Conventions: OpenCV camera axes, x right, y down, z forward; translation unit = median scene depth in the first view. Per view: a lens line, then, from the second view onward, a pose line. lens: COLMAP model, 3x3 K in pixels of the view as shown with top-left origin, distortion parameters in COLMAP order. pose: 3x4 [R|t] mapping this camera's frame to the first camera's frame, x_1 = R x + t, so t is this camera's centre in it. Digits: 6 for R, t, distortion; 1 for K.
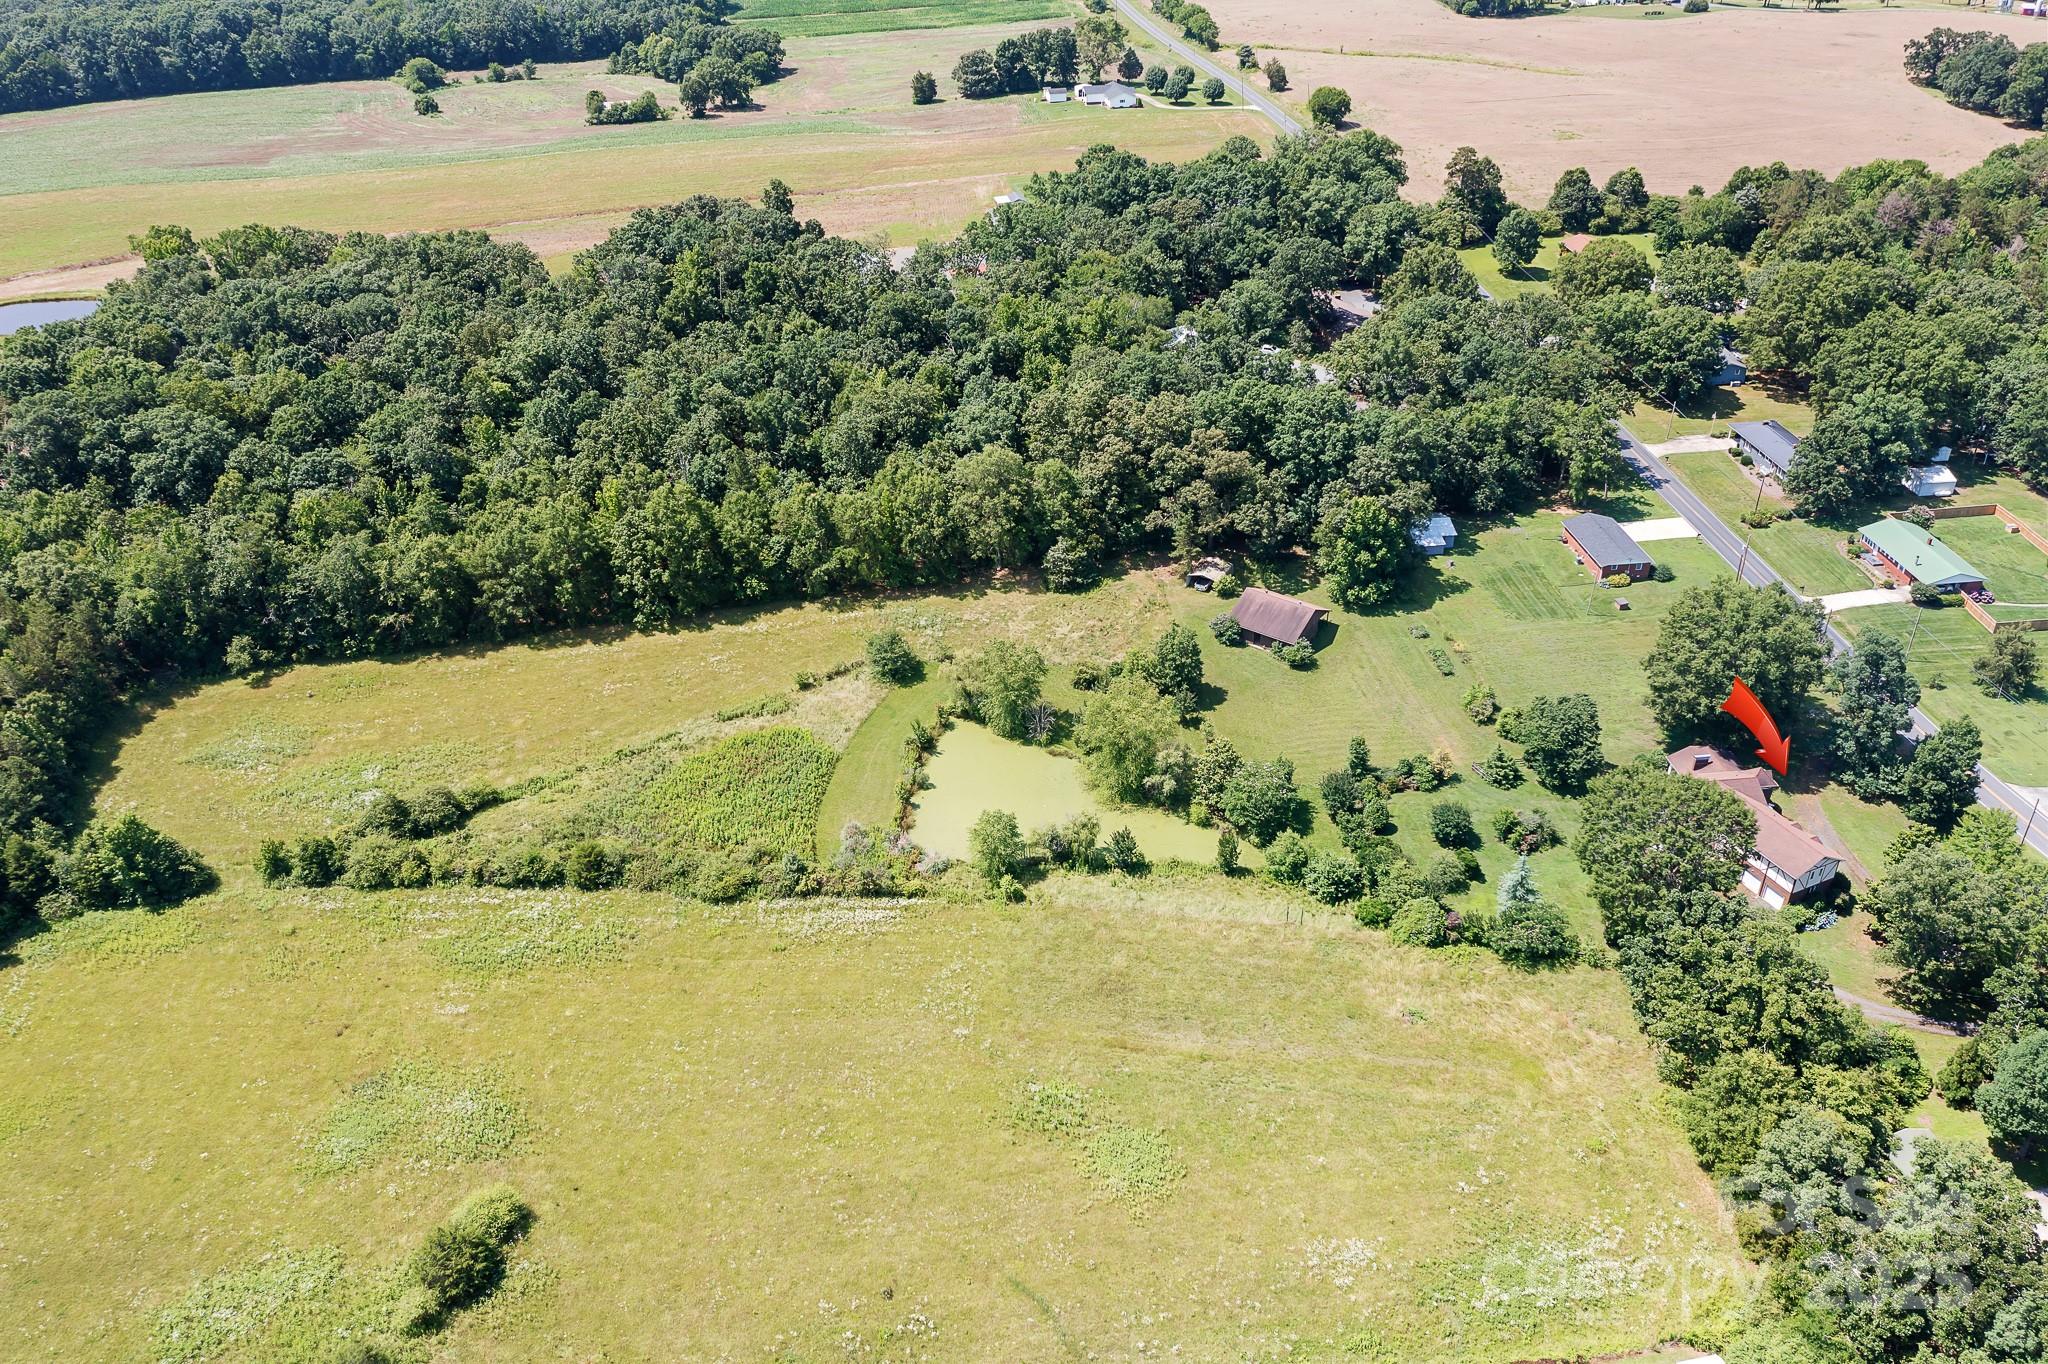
lens RADIAL K [[1610.8, 0, 1024.3], [0, 1610.8, 680.3], [0, 0, 1]] dist [-0.018005, 0.004119]
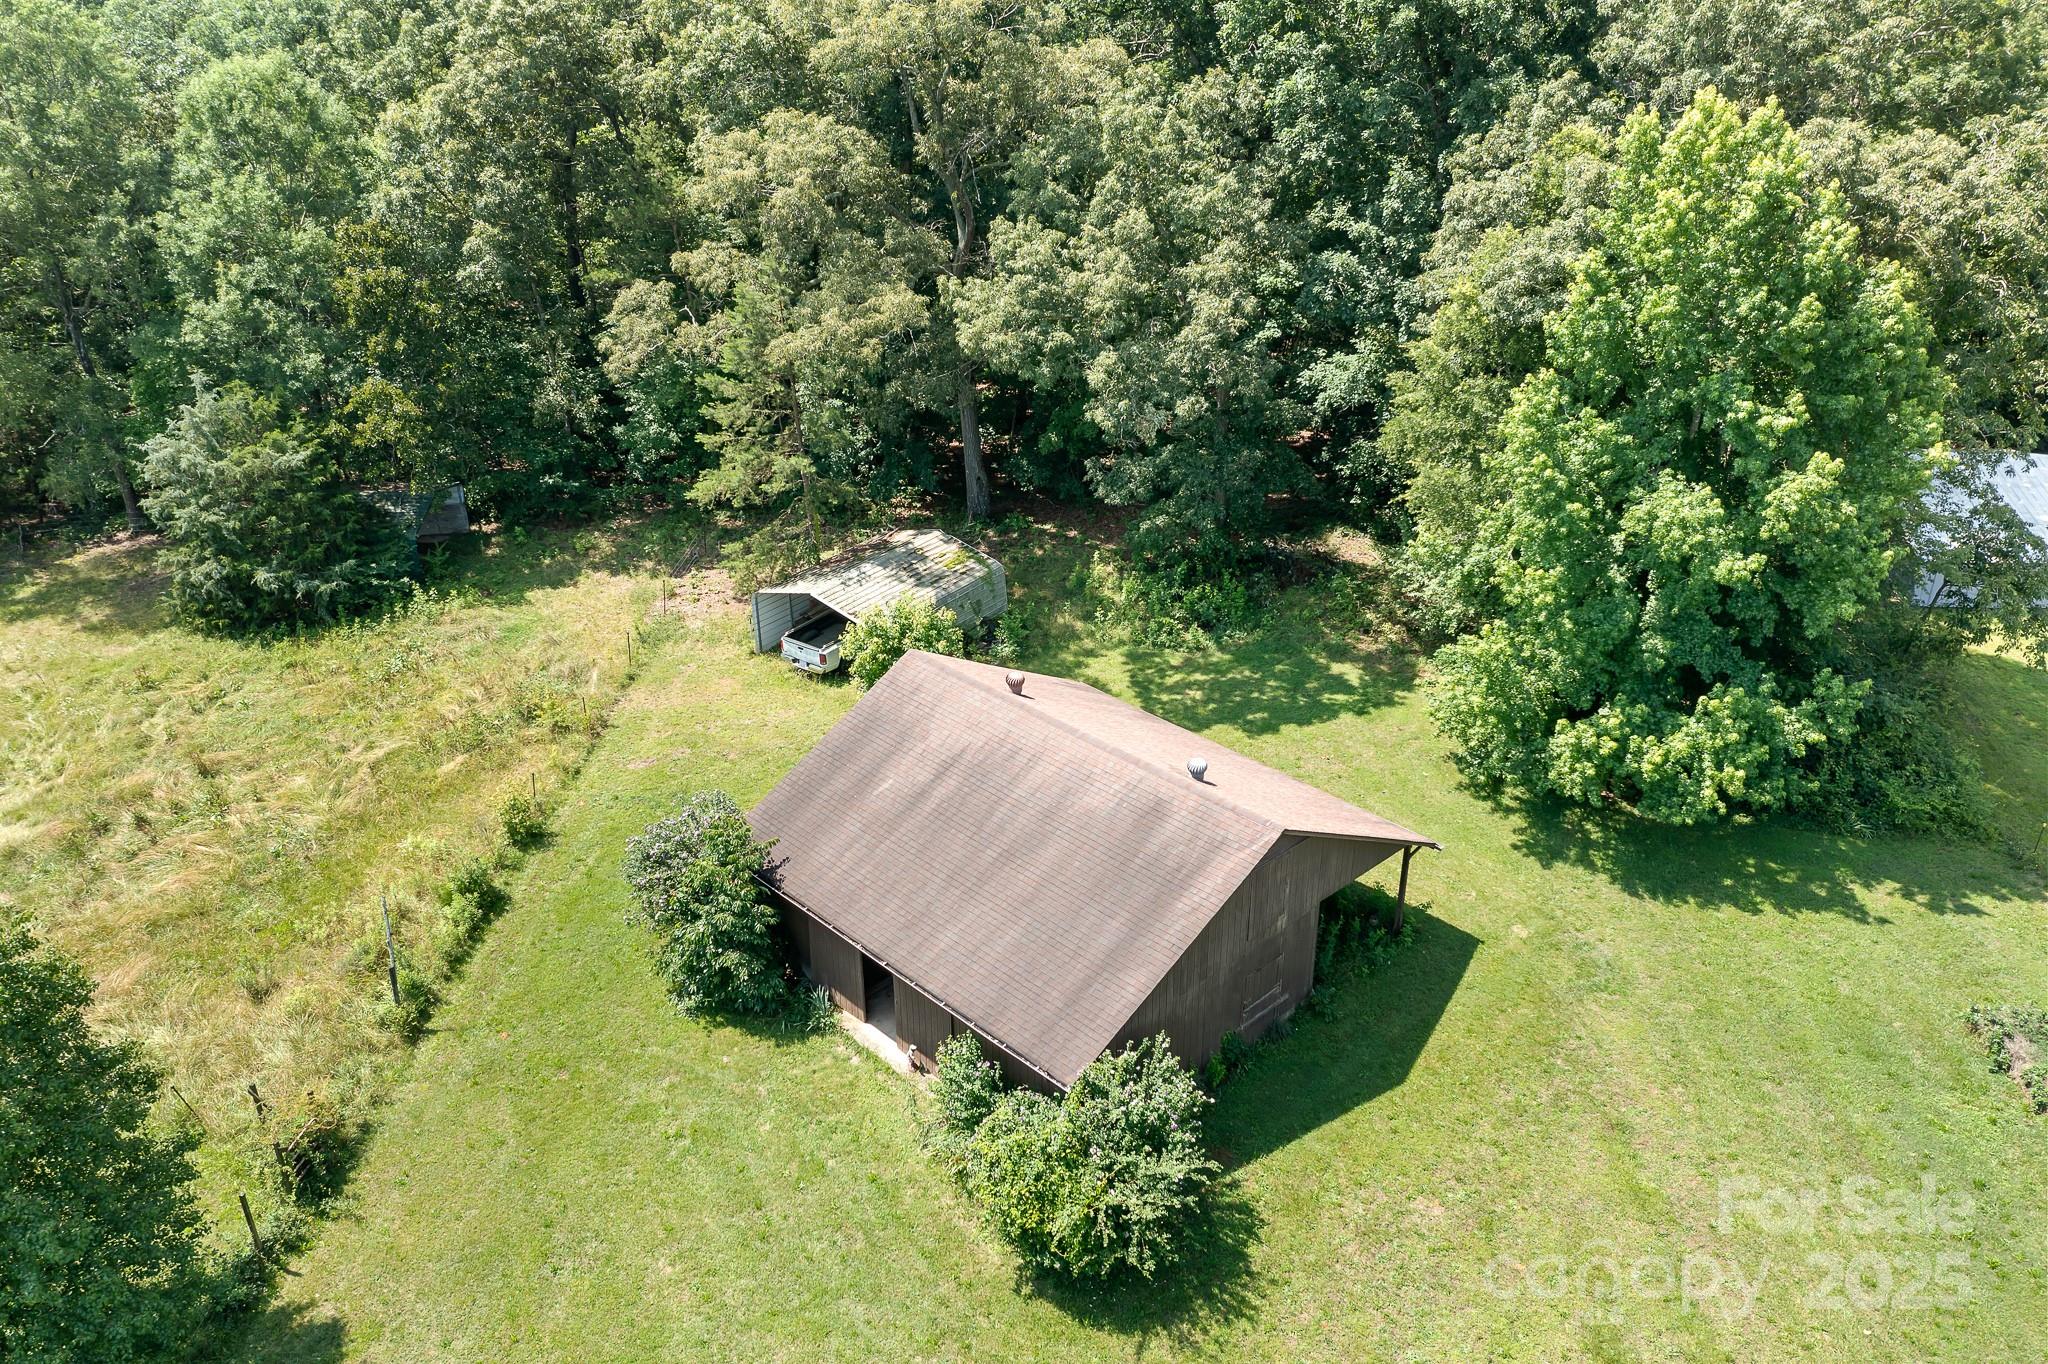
lens RADIAL K [[1610.8, 0, 1024.2], [0, 1610.8, 685.0], [0, 0, 1]] dist [-0.018005, 0.004119]
pose [[0.985101, 0.082826, -0.150715, 0.172098], [-0.096924, 0.991329, -0.088727, -0.040218], [0.142059, 0.102013, 0.984587, 0.830664]]
